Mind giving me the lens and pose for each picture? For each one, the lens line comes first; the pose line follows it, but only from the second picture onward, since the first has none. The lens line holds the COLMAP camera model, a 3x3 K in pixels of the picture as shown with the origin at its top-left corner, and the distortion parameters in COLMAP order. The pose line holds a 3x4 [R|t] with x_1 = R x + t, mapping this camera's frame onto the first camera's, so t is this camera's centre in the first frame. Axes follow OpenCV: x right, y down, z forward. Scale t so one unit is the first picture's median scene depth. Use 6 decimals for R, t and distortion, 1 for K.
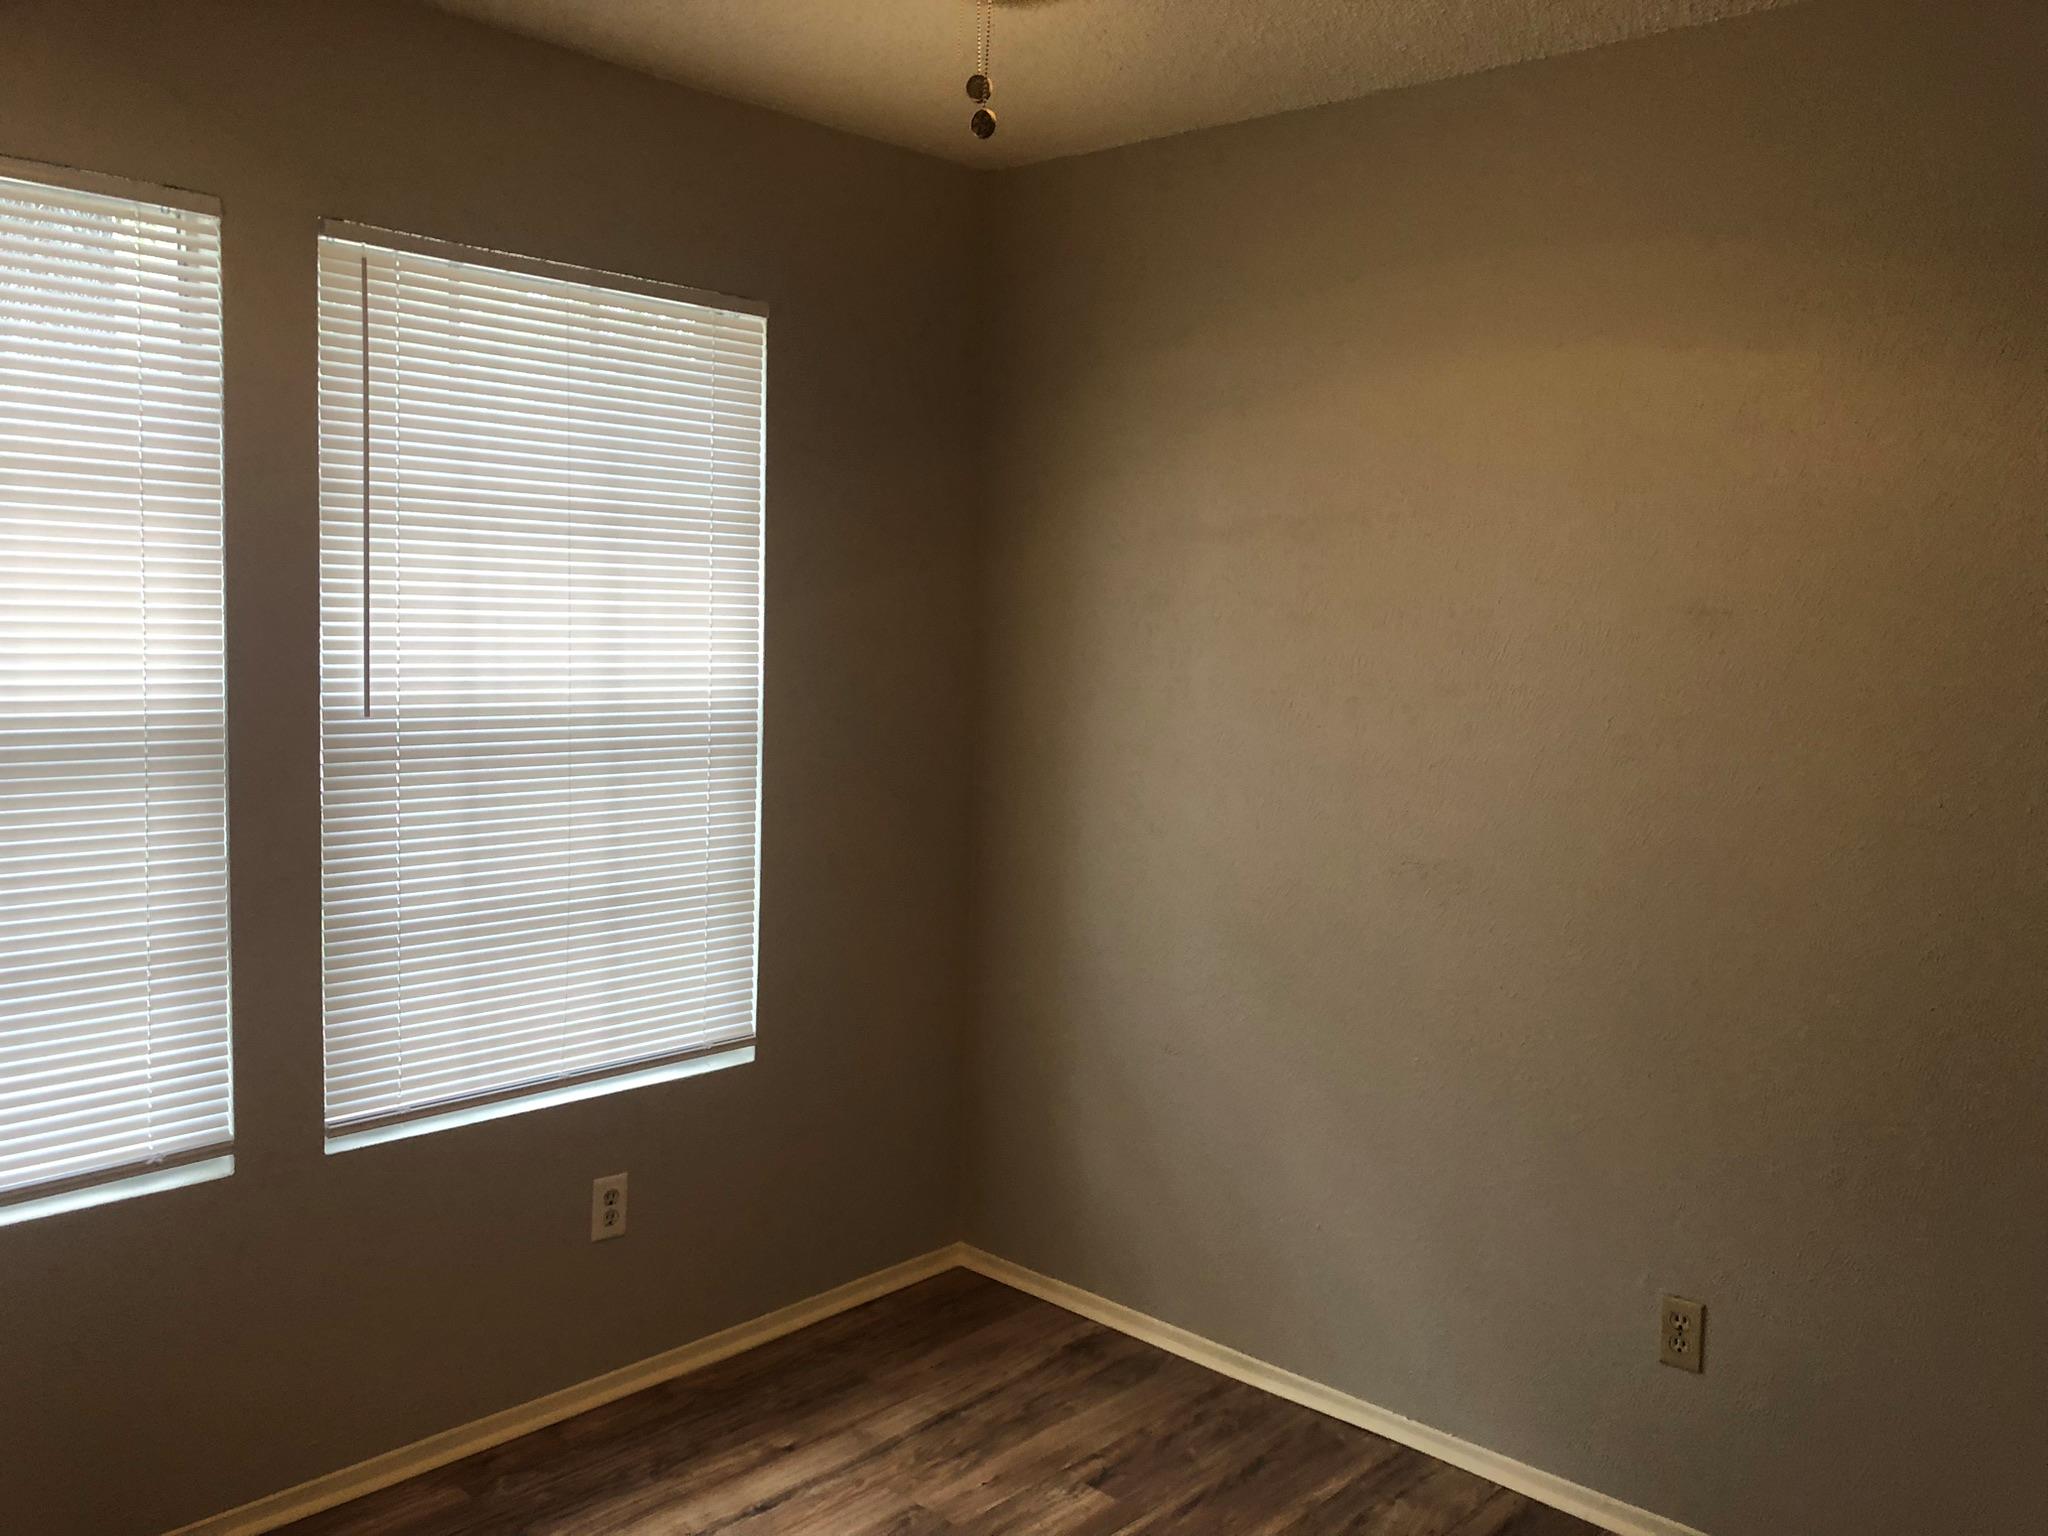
lens RADIAL K [[1691.9, 0, 1032.9], [0, 1691.9, 823.7], [0, 0, 1]] dist [0.046977, -0.037266]
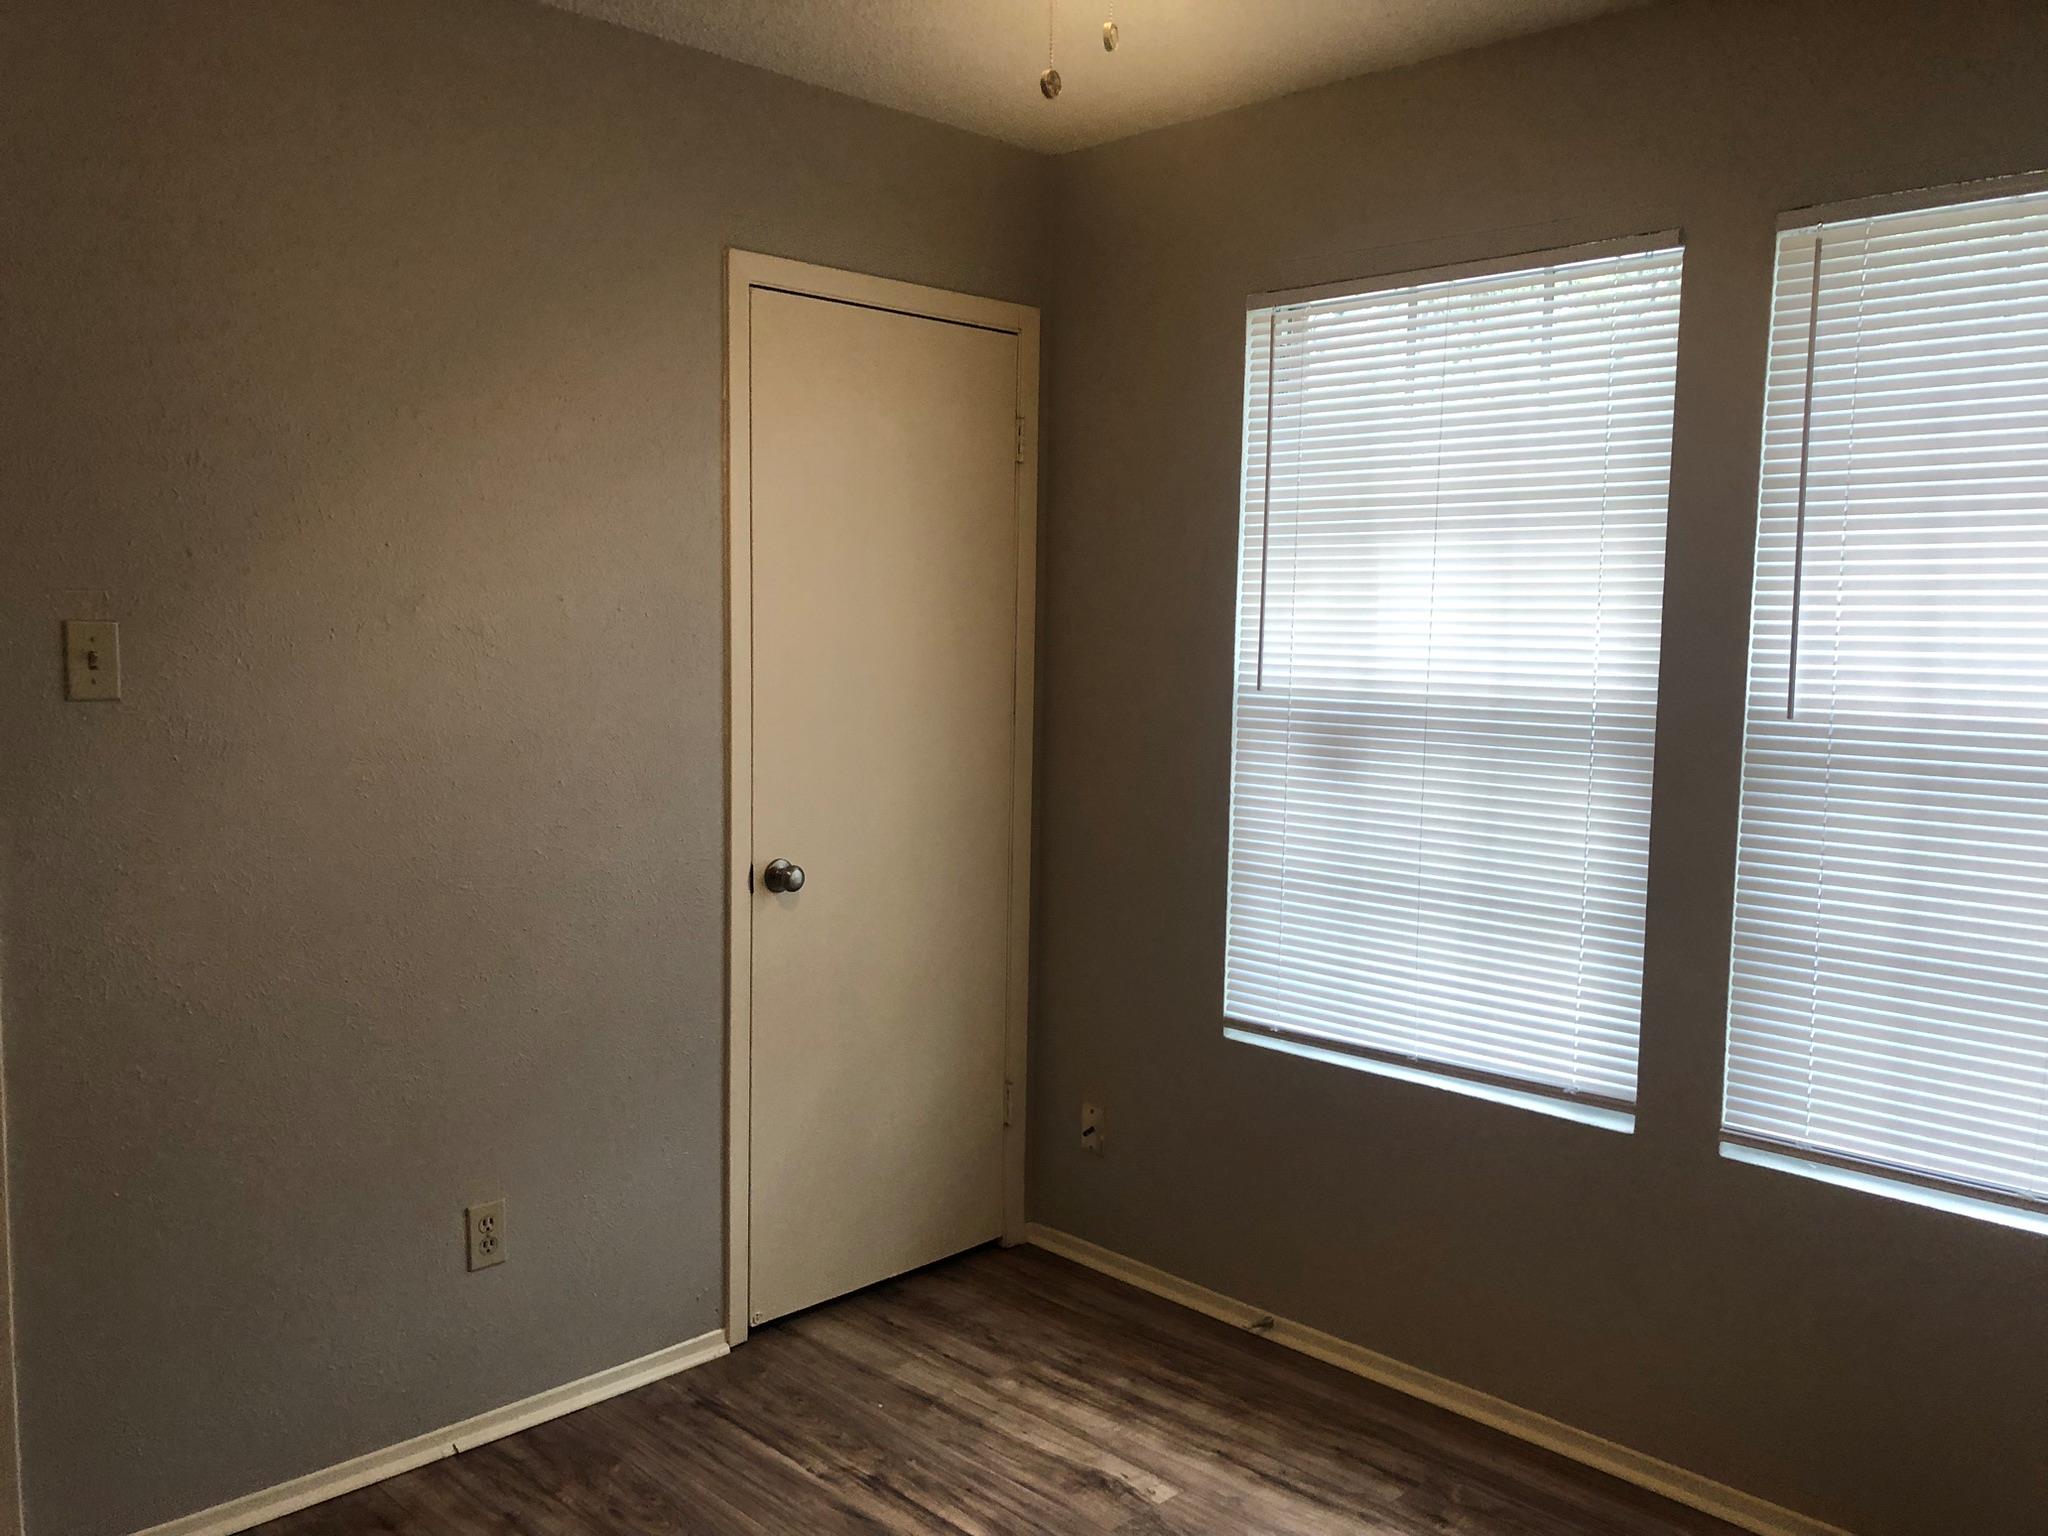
lens RADIAL K [[1691.9, 0, 1028.4], [0, 1691.9, 763.6], [0, 0, 1]] dist [0.046977, -0.037266]
pose [[-0.042548, 0.074101, -0.996343, 0.597402], [-0.125585, 0.988939, 0.078913, -0.061777], [0.991170, 0.128484, -0.032771, 0.629731]]
